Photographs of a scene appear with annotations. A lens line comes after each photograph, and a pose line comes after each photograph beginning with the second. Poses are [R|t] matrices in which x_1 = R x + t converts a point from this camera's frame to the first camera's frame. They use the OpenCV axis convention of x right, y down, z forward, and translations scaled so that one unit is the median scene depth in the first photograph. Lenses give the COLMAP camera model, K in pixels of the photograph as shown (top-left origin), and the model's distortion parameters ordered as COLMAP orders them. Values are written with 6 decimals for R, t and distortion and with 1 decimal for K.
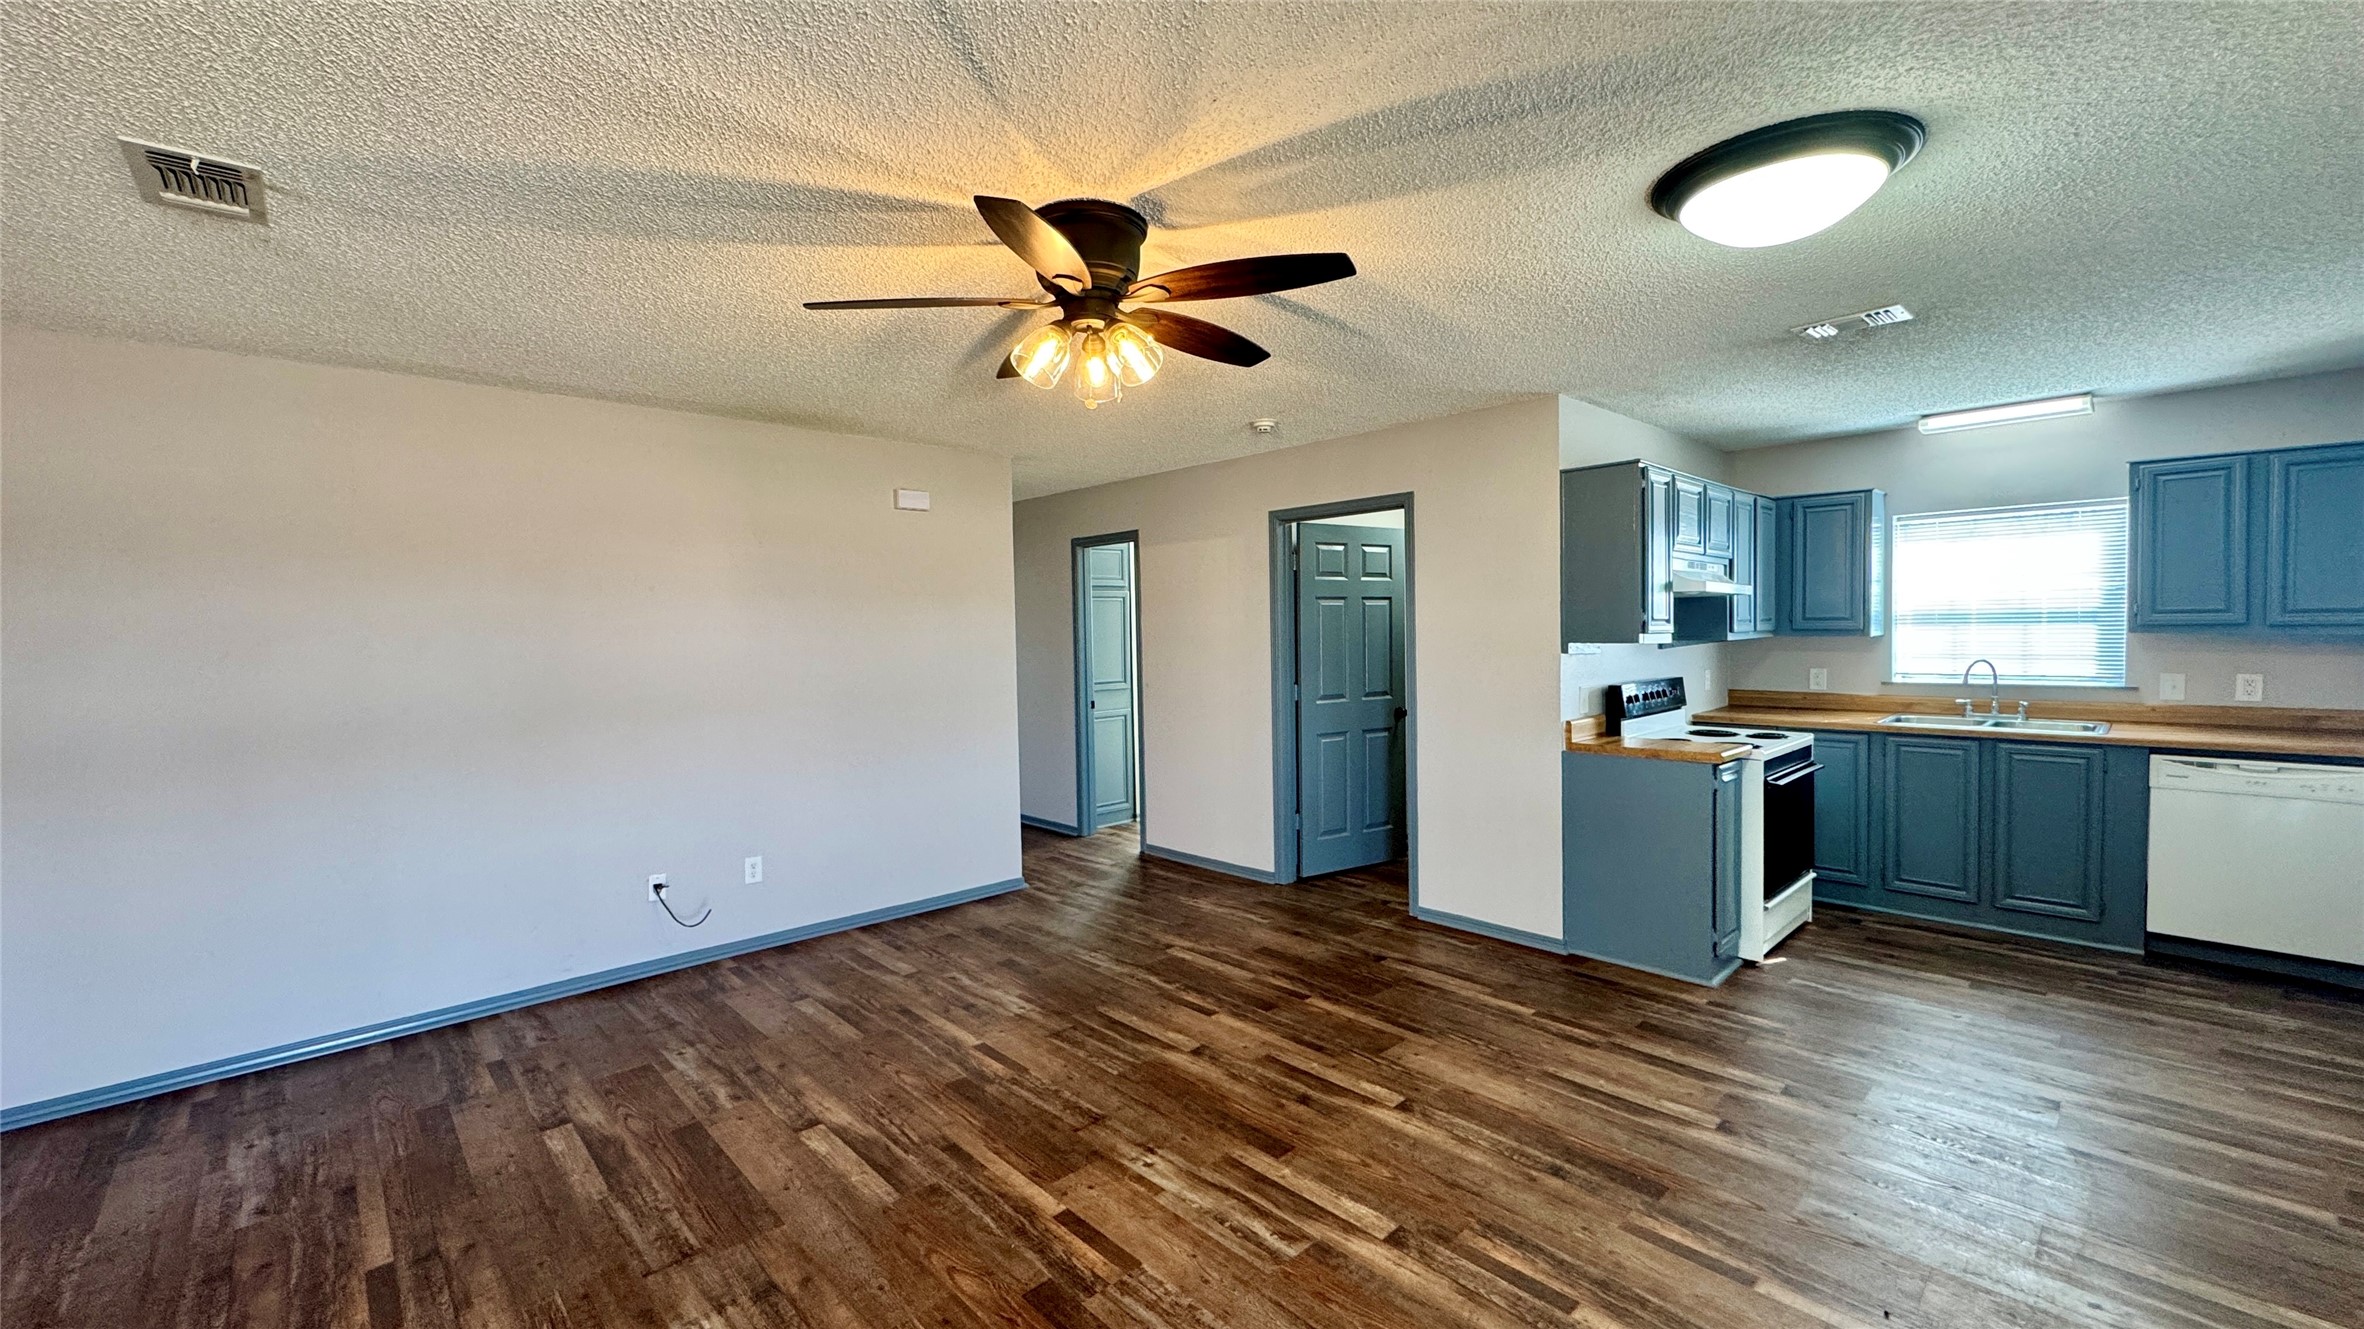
lens RADIAL K [[929.8, 0, 1219.0], [0, 929.8, 673.1], [0, 0, 1]] dist [0.008577, 0.000364]
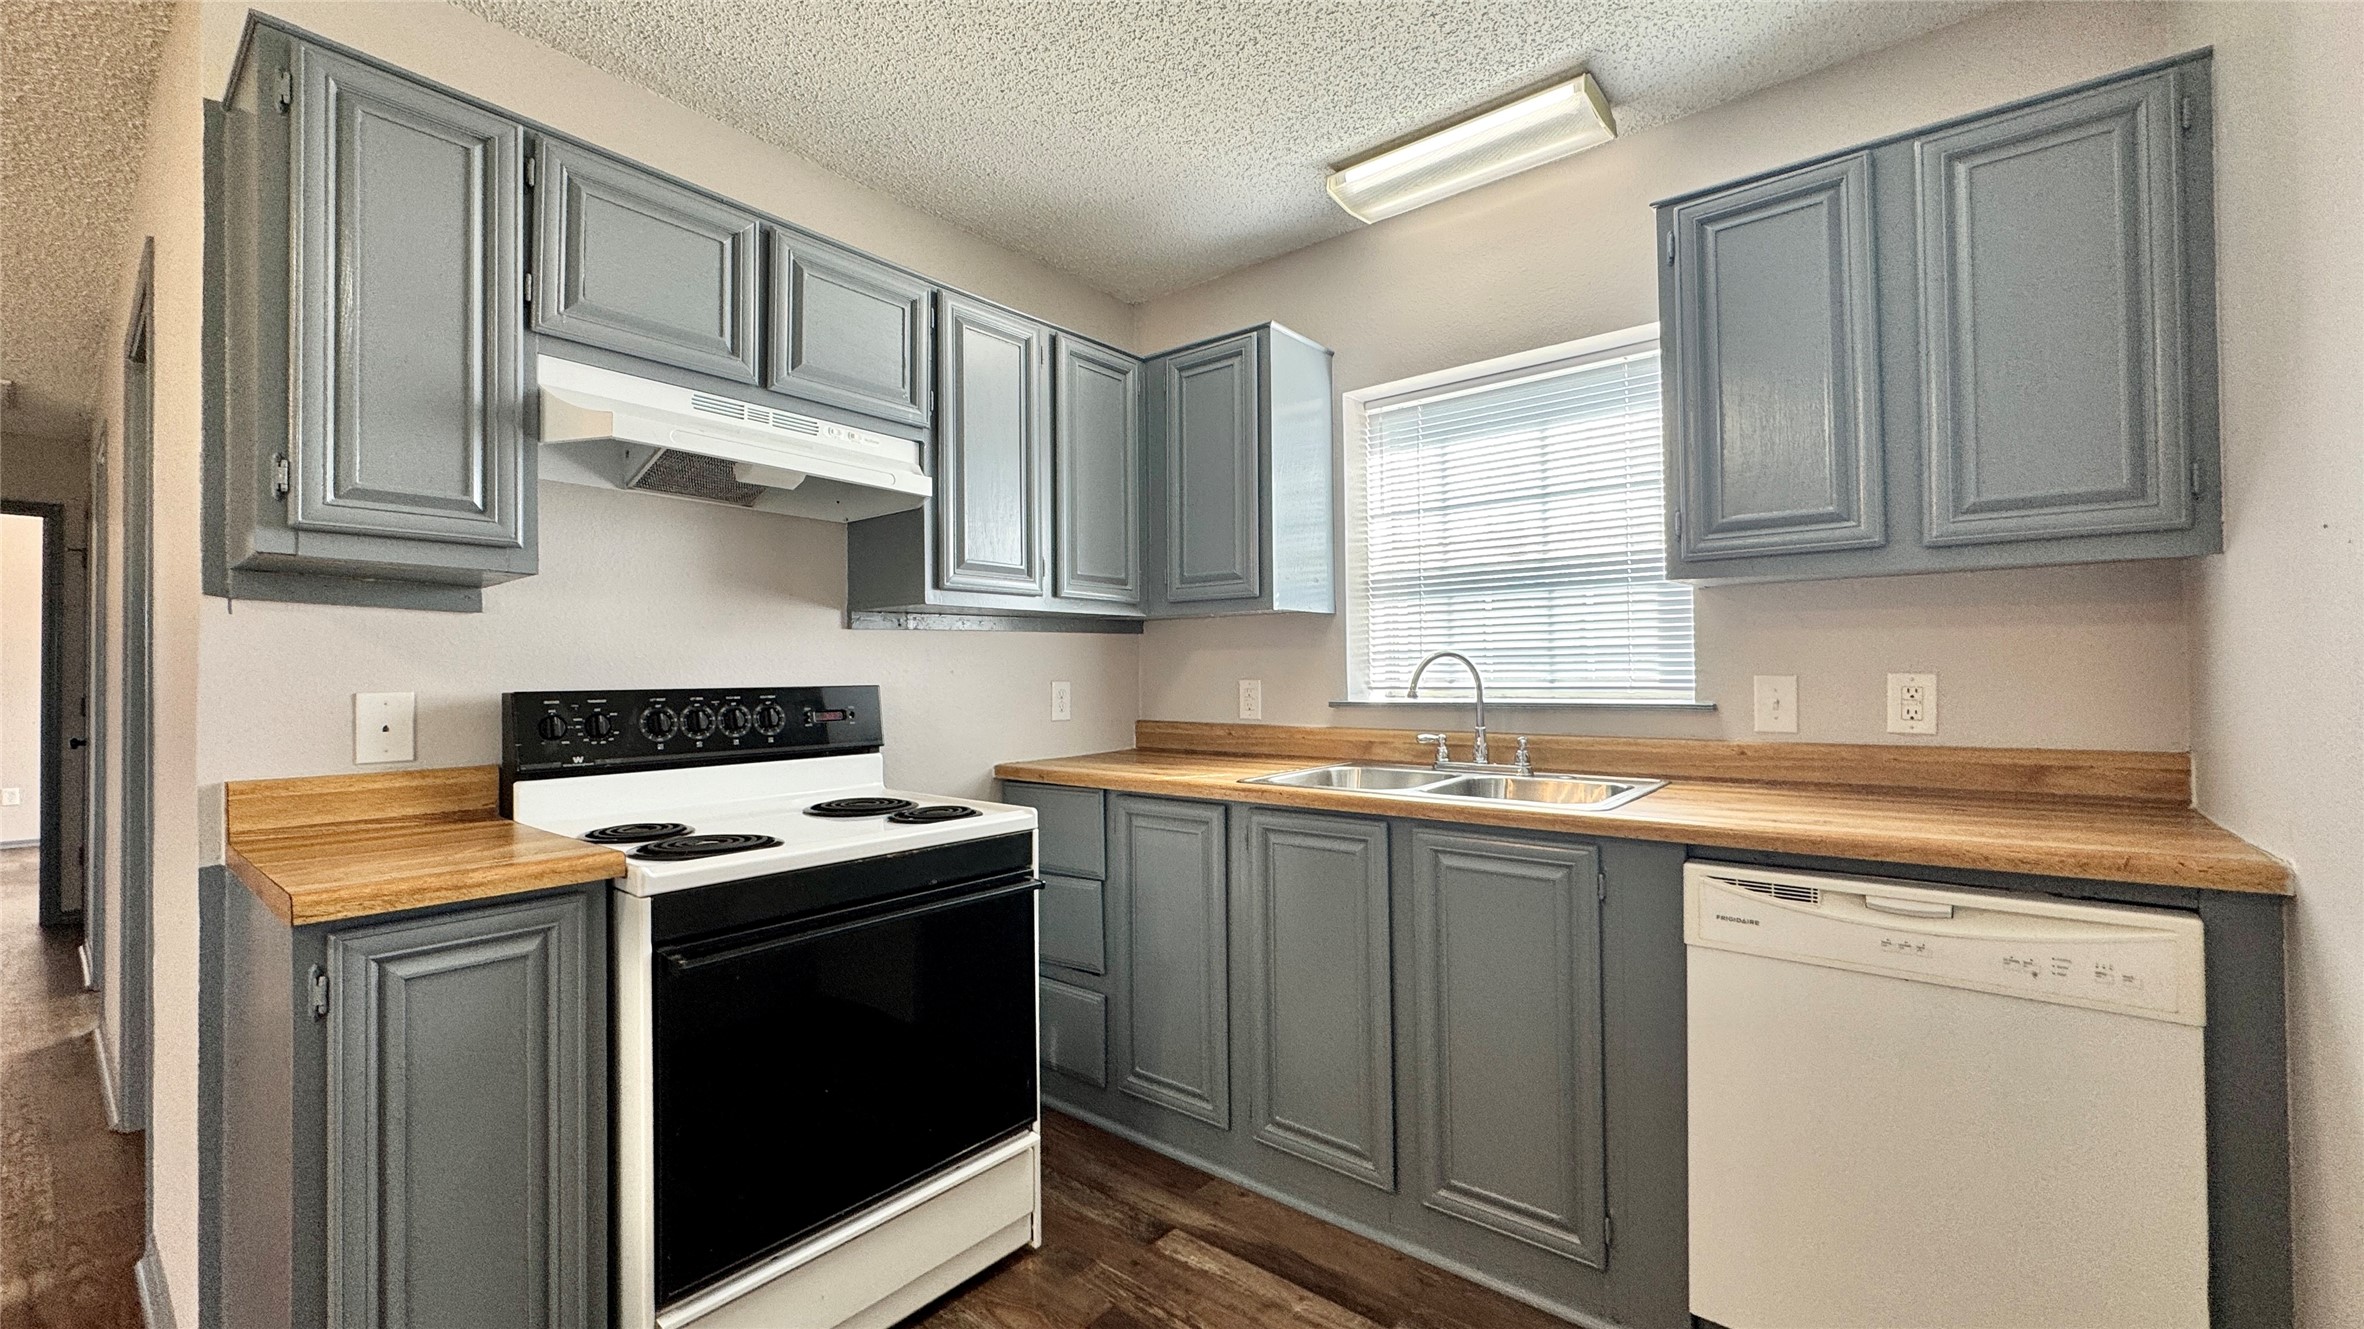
lens RADIAL K [[949.5, 0, 1172.2], [0, 949.5, 670.1], [0, 0, 1]] dist [-0.001239, 0.000197]
pose [[0.994284, 0.008818, 0.106404, 0.675280], [-0.002898, 0.998445, -0.055665, 0.025421], [-0.106730, 0.055039, 0.992764, 0.568012]]
